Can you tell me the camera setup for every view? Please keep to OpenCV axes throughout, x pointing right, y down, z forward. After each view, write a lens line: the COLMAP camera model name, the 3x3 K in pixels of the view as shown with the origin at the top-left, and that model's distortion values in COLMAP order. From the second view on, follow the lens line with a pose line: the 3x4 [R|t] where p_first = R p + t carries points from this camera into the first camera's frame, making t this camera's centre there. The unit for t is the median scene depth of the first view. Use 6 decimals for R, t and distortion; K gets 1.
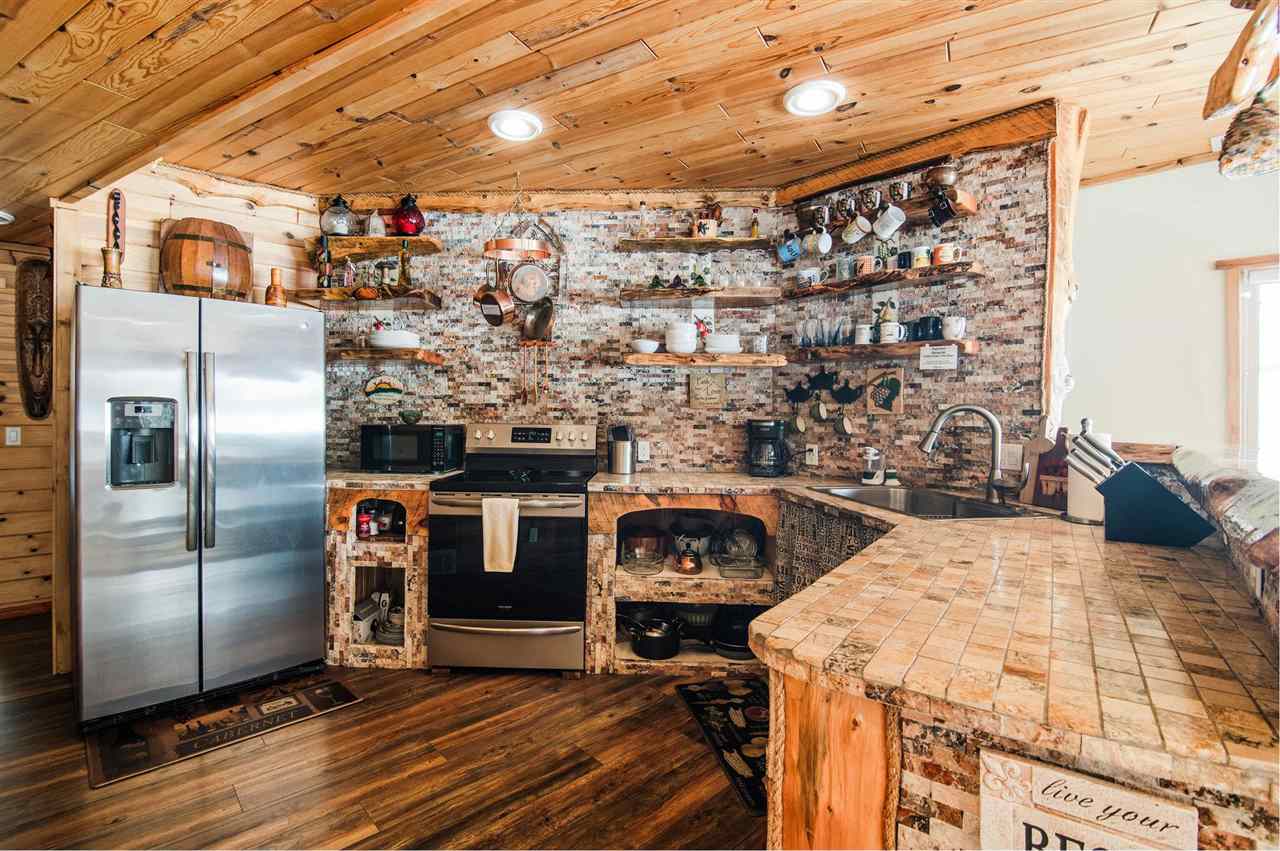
lens RADIAL K [[584.4, 0, 629.8], [0, 584.4, 416.6], [0, 0, 1]] dist [-0.001363, -0.011587]
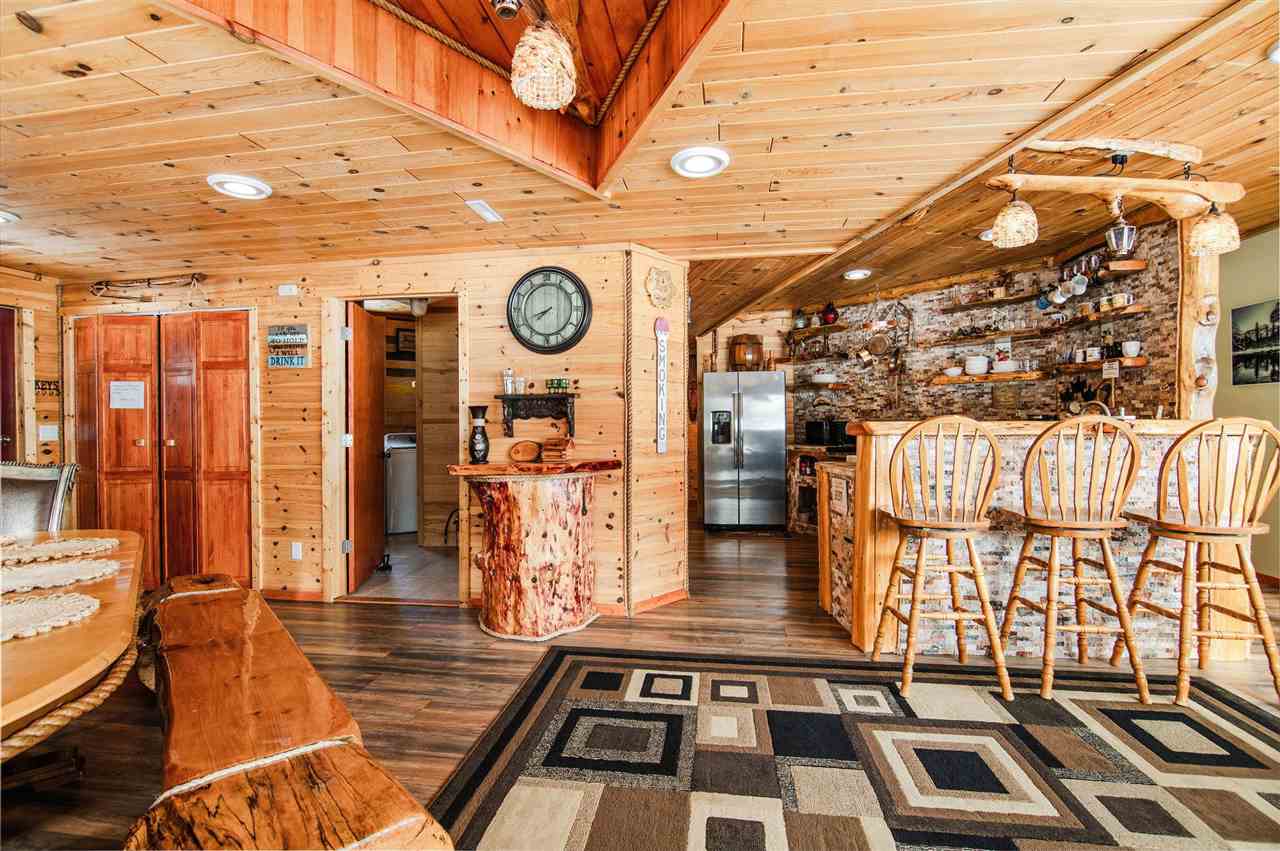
lens RADIAL K [[574.9, 0, 639.4], [0, 574.9, 423.1], [0, 0, 1]] dist [-0.000245, -0.010509]
pose [[0.629877, -0.012034, -0.776602, 0.694393], [0.006282, 0.999926, -0.010399, 0.034361], [0.776670, 0.001671, 0.629906, -0.682294]]
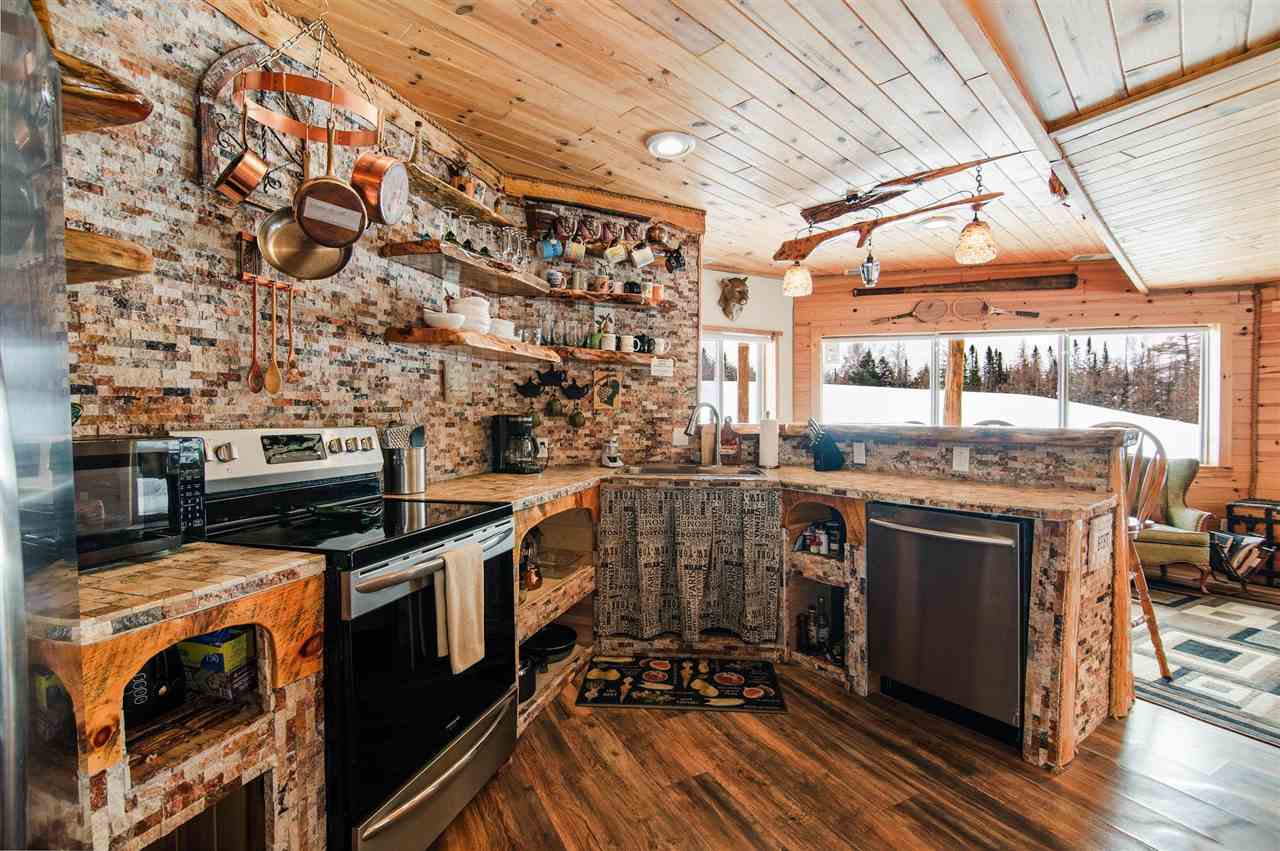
lens RADIAL K [[574.9, 0, 639.4], [0, 574.9, 423.1], [0, 0, 1]] dist [-0.000245, -0.010509]
pose [[0.260101, -0.026153, 0.965227, -0.605823], [0.006992, 0.999658, 0.025202, -0.003465], [-0.965556, 0.000194, 0.260195, 0.533975]]
